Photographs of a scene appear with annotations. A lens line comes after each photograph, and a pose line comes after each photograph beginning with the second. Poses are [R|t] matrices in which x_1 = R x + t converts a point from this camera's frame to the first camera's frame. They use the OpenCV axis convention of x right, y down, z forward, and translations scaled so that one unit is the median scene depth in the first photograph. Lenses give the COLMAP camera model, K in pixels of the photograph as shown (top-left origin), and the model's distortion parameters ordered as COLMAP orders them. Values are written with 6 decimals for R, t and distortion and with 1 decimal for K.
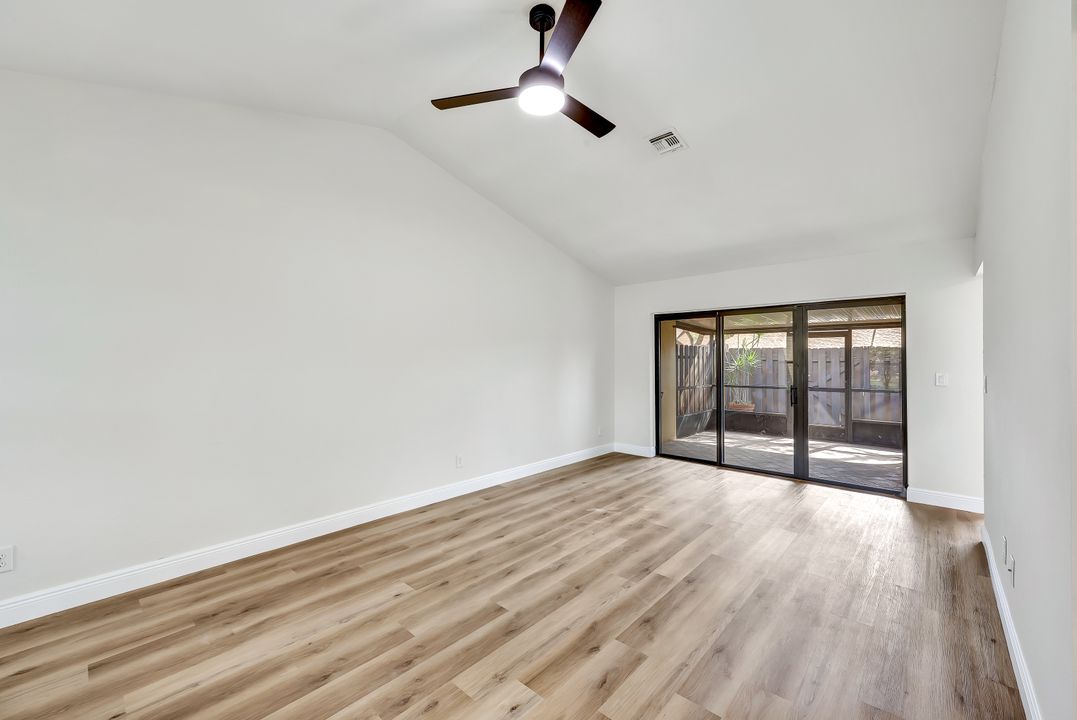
lens RADIAL K [[434.3, 0, 540.1], [0, 434.3, 359.9], [0, 0, 1]] dist [0.006382, -0.000447]
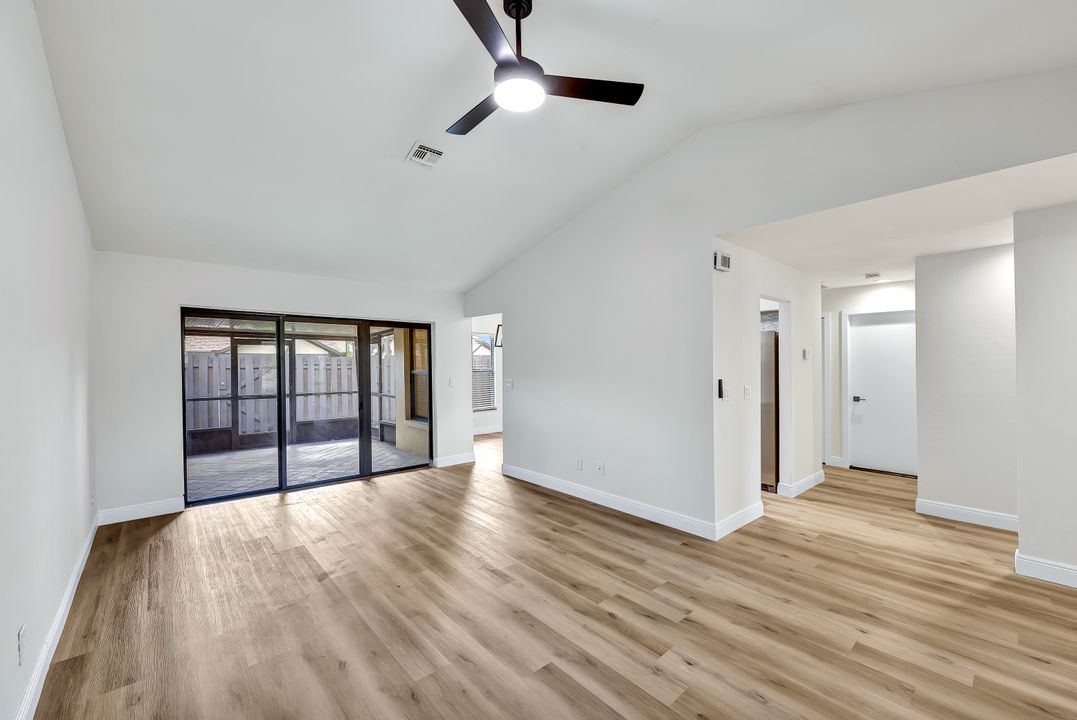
lens RADIAL K [[434.3, 0, 536.0], [0, 434.3, 361.9], [0, 0, 1]] dist [0.006382, -0.000447]
pose [[0.109367, 0.003938, 0.993994, -0.814103], [-0.002915, 0.999989, -0.003641, -0.028397], [-0.993997, -0.002500, 0.109378, 0.791071]]
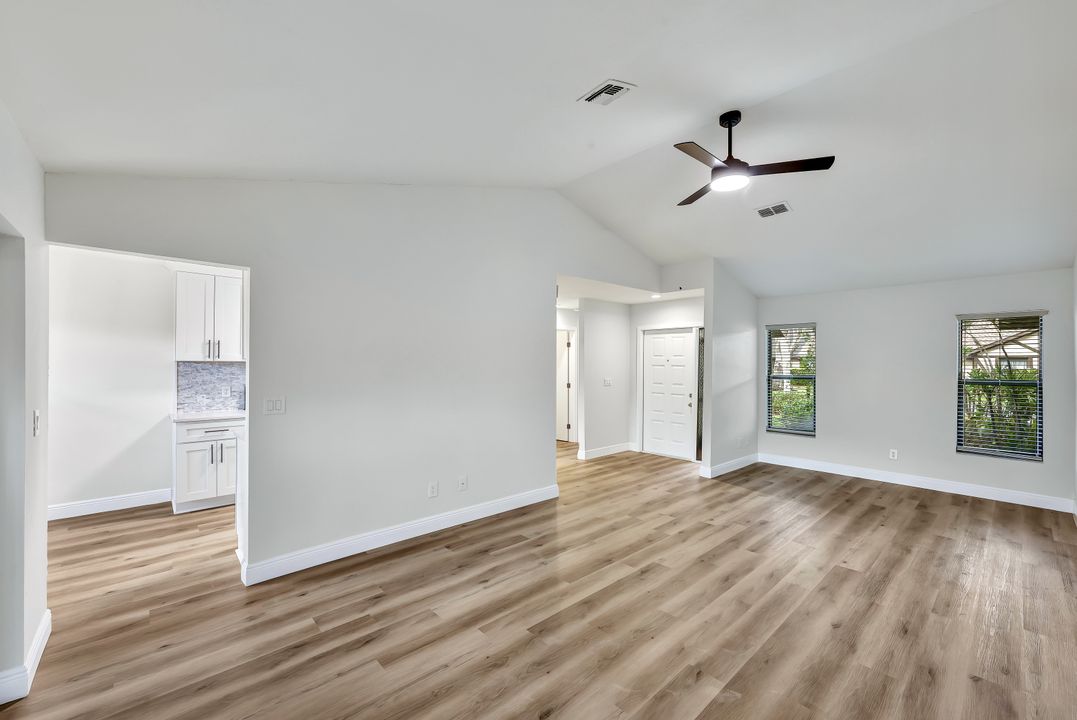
lens RADIAL K [[434.3, 0, 545.0], [0, 434.3, 363.4], [0, 0, 1]] dist [0.006382, -0.000447]
pose [[-0.996125, -0.002122, 0.087921, 0.396959], [-0.002538, 0.999986, -0.004627, -0.032817], [-0.087910, -0.004832, -0.996117, 2.124501]]
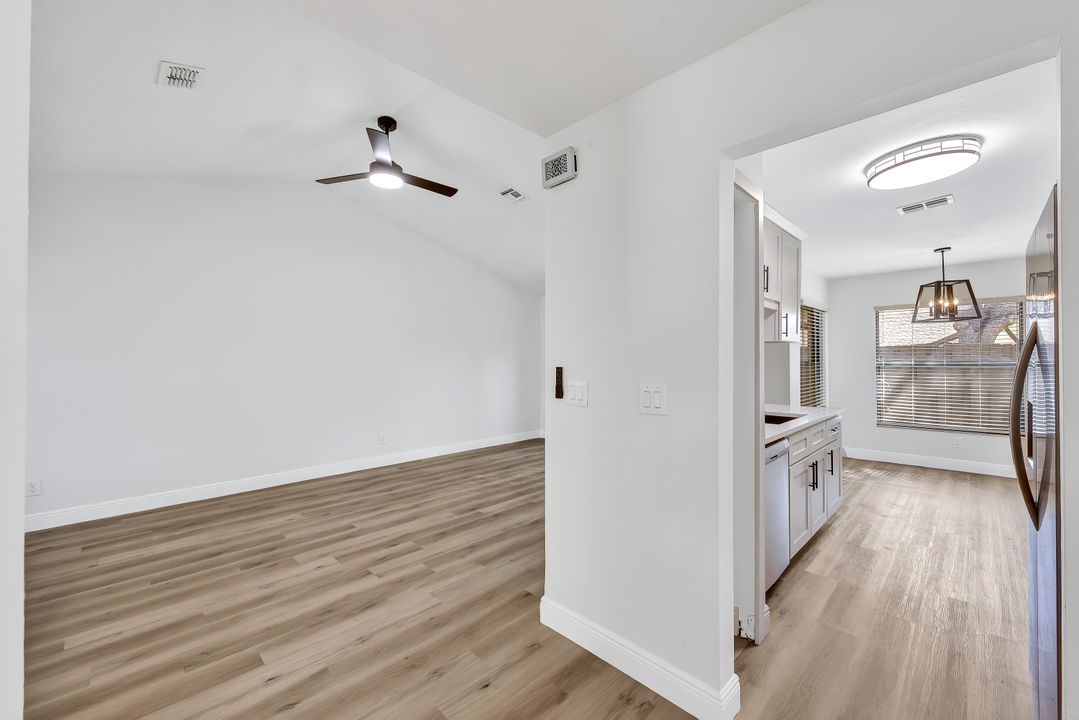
lens RADIAL K [[435.1, 0, 541.9], [0, 435.1, 358.7], [0, 0, 1]] dist [0.006382, -0.000447]
pose [[0.998873, -0.002056, -0.047412, 0.533773], [0.002022, 0.999998, -0.000764, 0.000903], [0.047413, 0.000667, 0.998875, -0.387783]]
